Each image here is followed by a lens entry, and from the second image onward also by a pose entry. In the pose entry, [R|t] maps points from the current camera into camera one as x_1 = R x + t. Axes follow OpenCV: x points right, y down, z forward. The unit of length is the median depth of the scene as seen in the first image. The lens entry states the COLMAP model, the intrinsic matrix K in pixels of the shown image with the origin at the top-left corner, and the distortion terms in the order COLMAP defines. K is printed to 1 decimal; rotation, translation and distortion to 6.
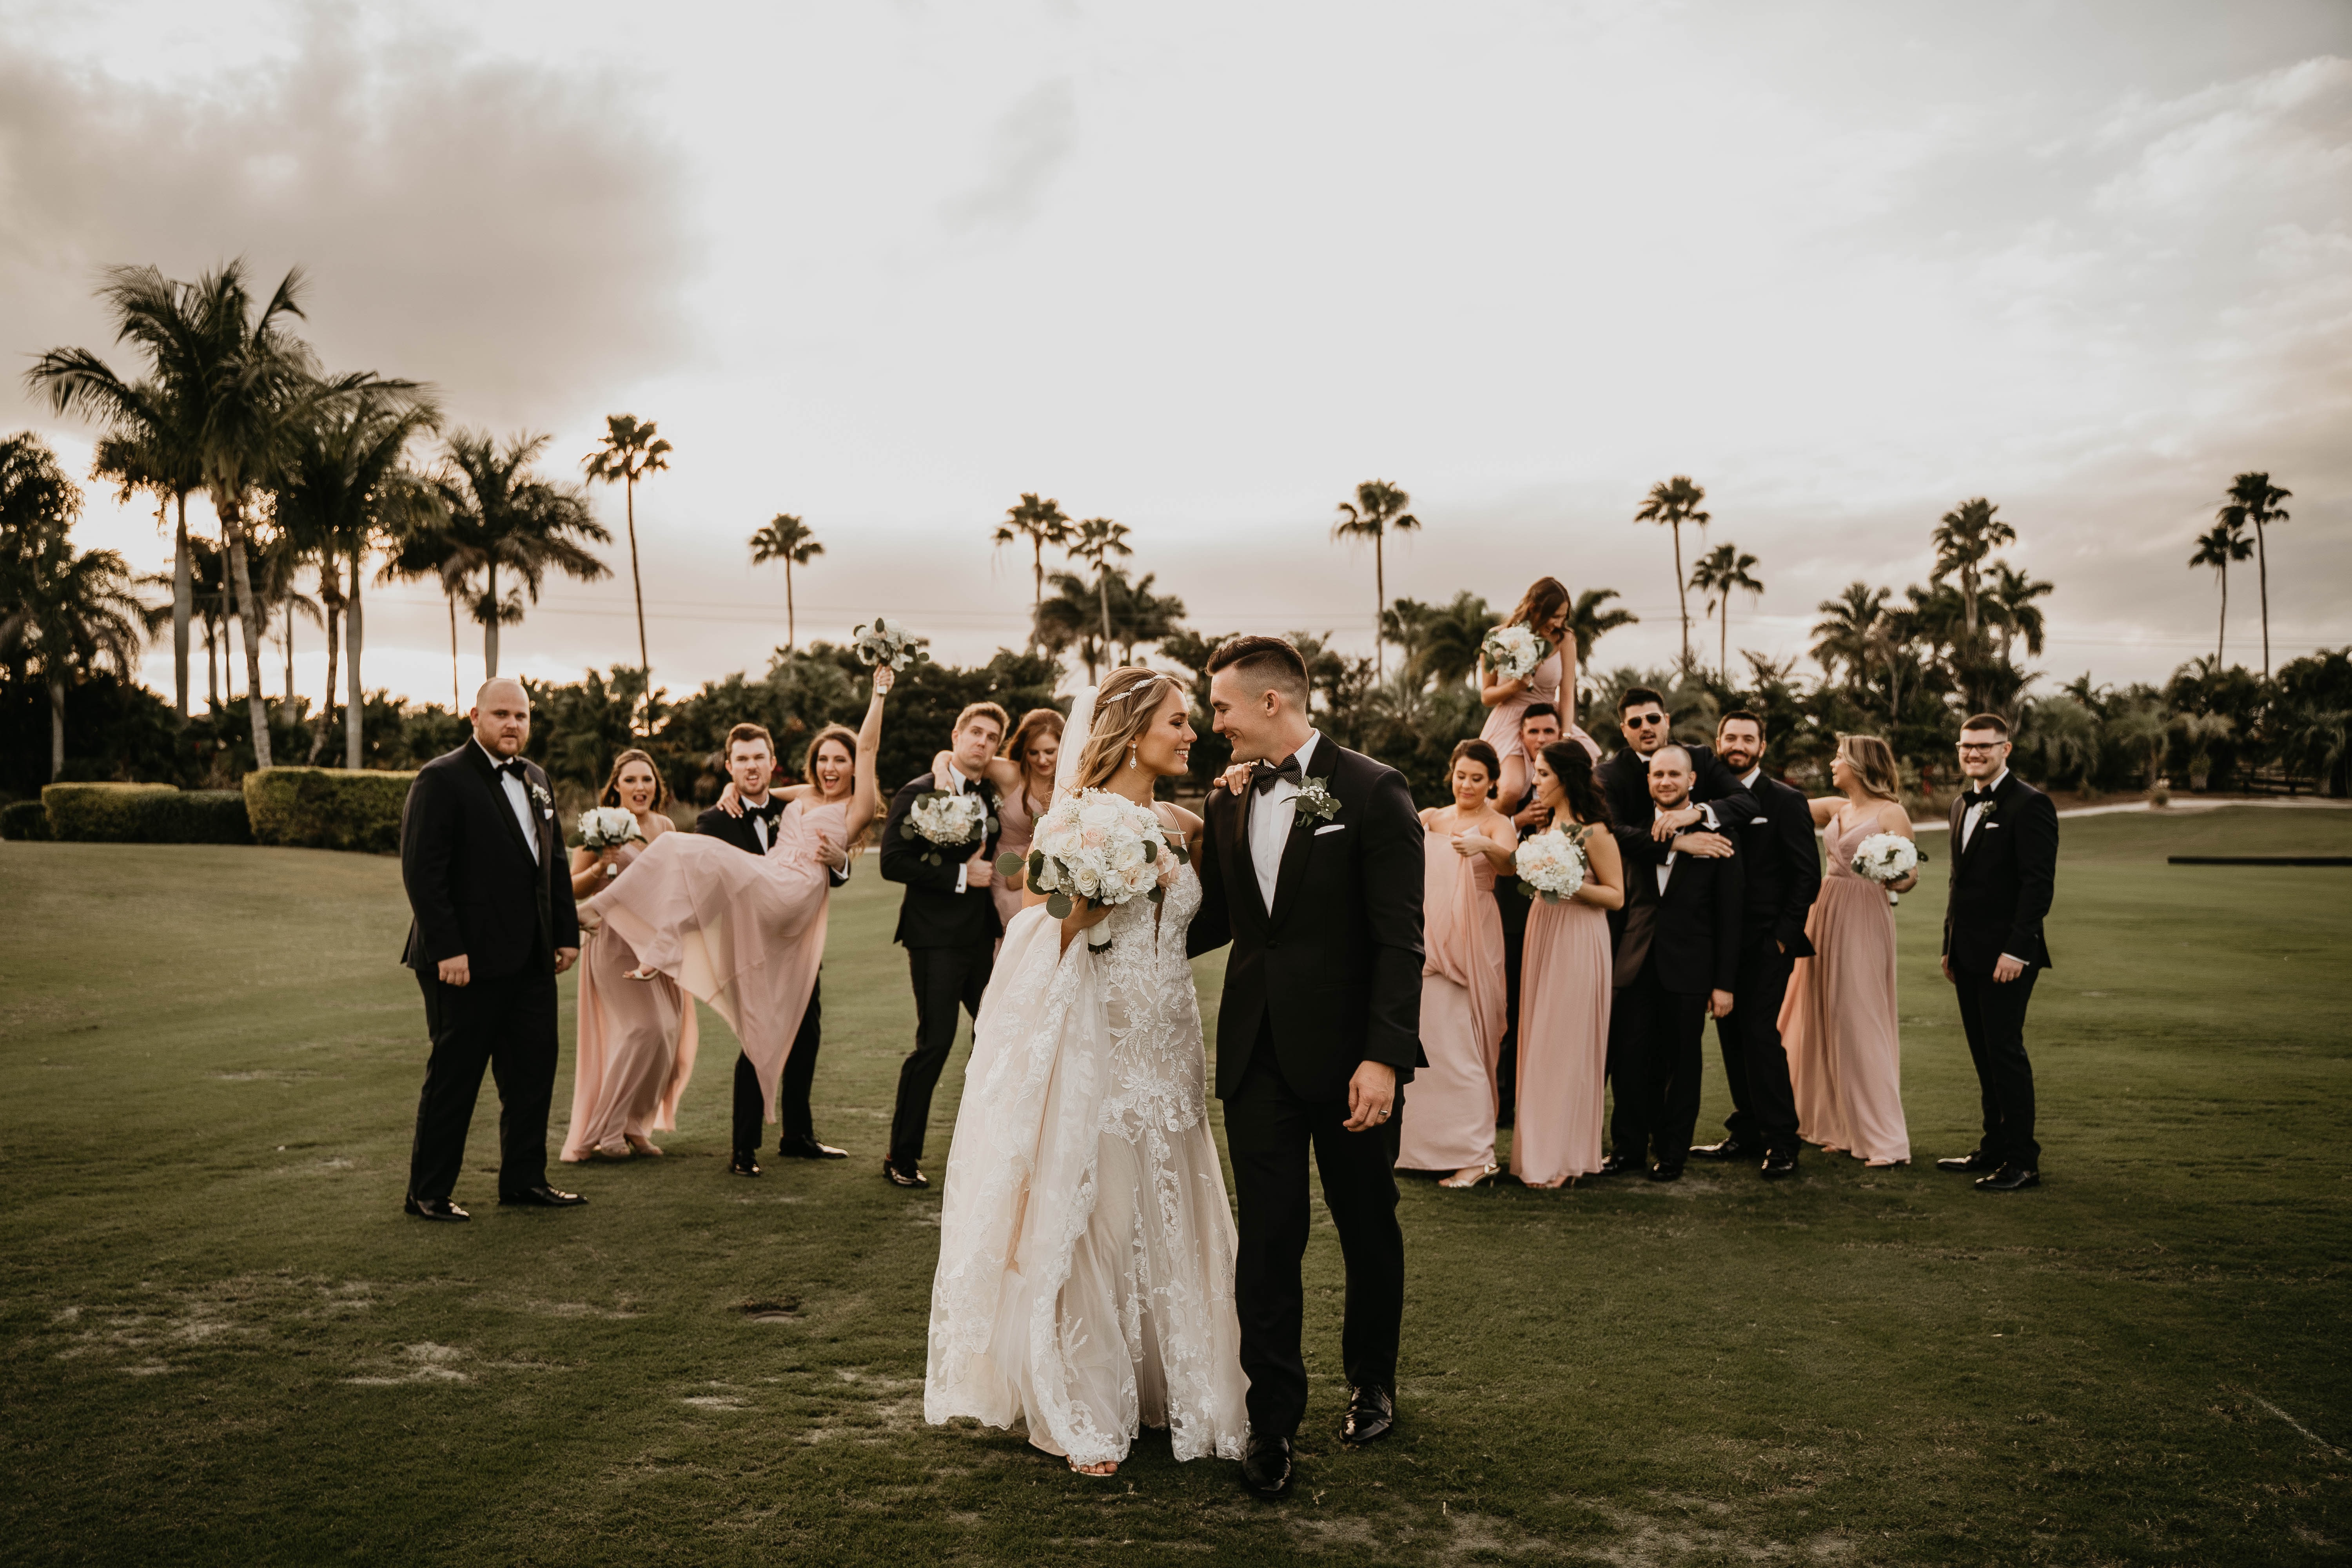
lens RADIAL K [[1980.9, 0, 1144.4], [0, 1980.9, 791.8], [0, 0, 1]] dist [-0.097100, 0.070759]
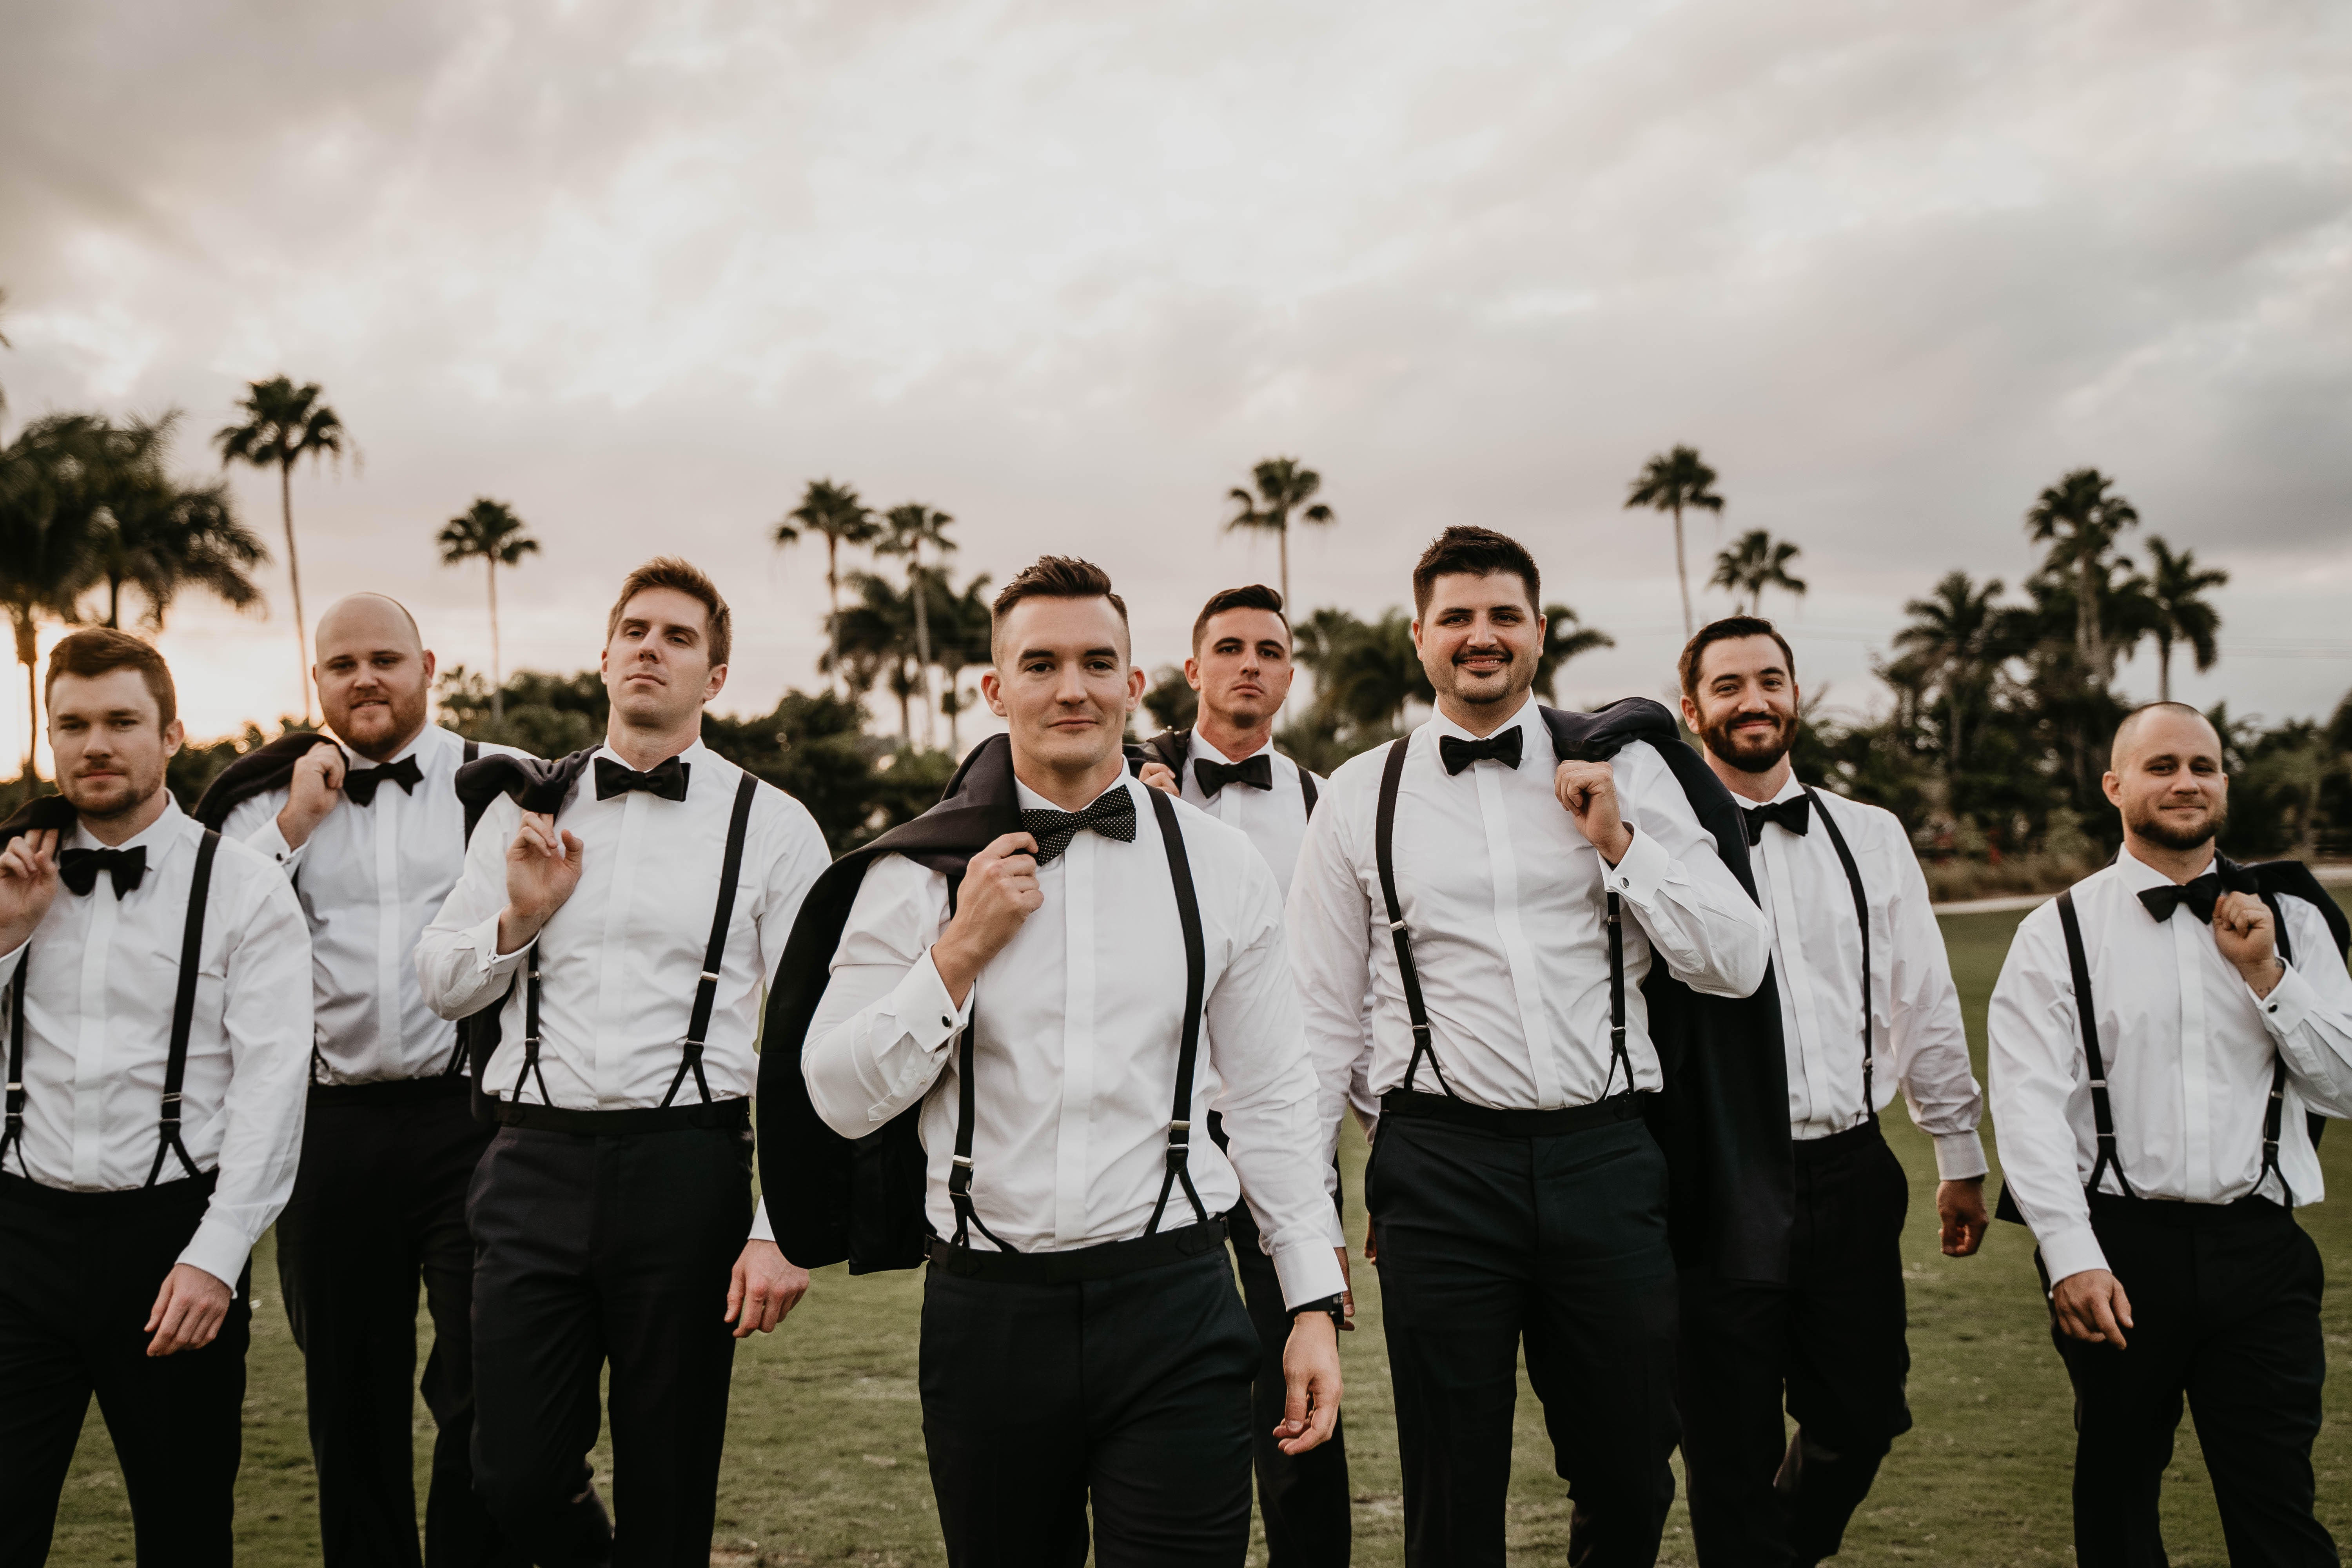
lens RADIAL K [[2896.5, 0, 1105.5], [0, 2896.5, 807.5], [0, 0, 1]] dist [0.066595, 0.000000]
pose [[0.999033, -0.009584, 0.042914, 0.002143], [0.010469, 0.999736, -0.020456, -0.001195], [-0.042707, 0.020885, 0.998869, -0.117113]]
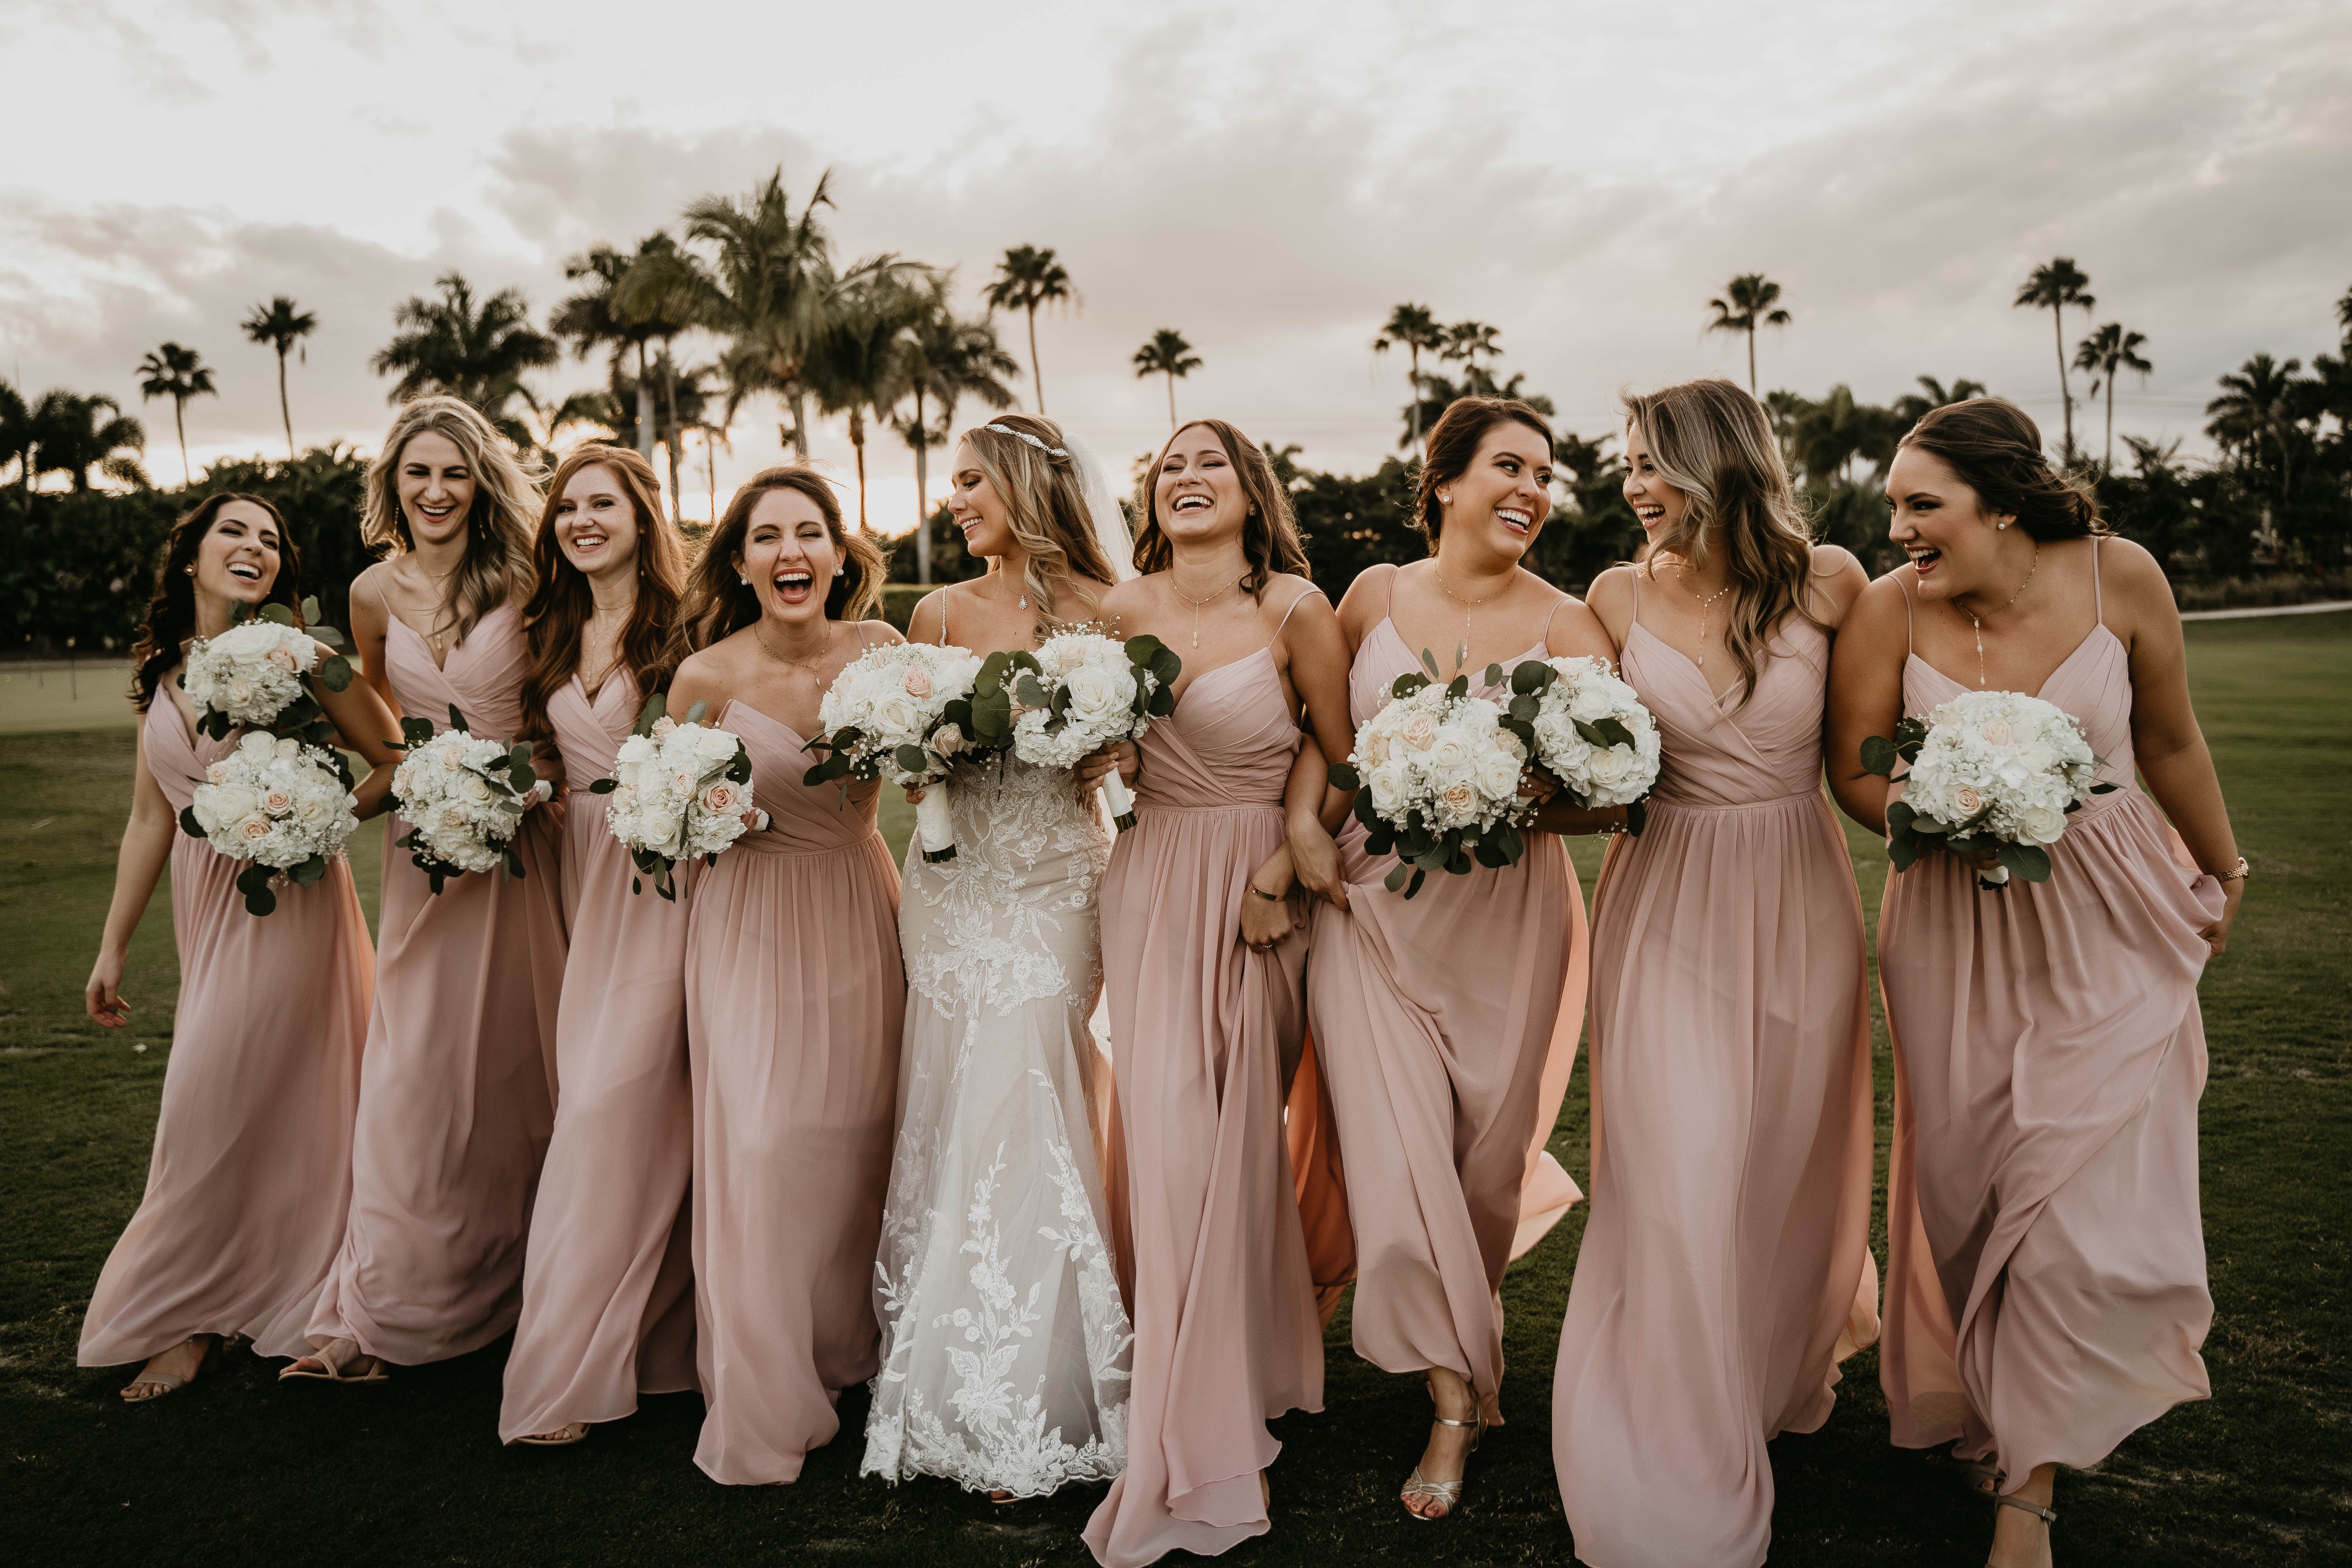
lens RADIAL K [[1980.9, 0, 1174.3], [0, 1980.9, 789.2], [0, 0, 1]] dist [-0.097100, 0.070759]
pose [[0.986658, -0.008636, -0.162580, -0.012559], [0.024783, 0.994922, 0.097553, -0.000957], [0.160912, -0.100280, 0.981861, -0.059898]]
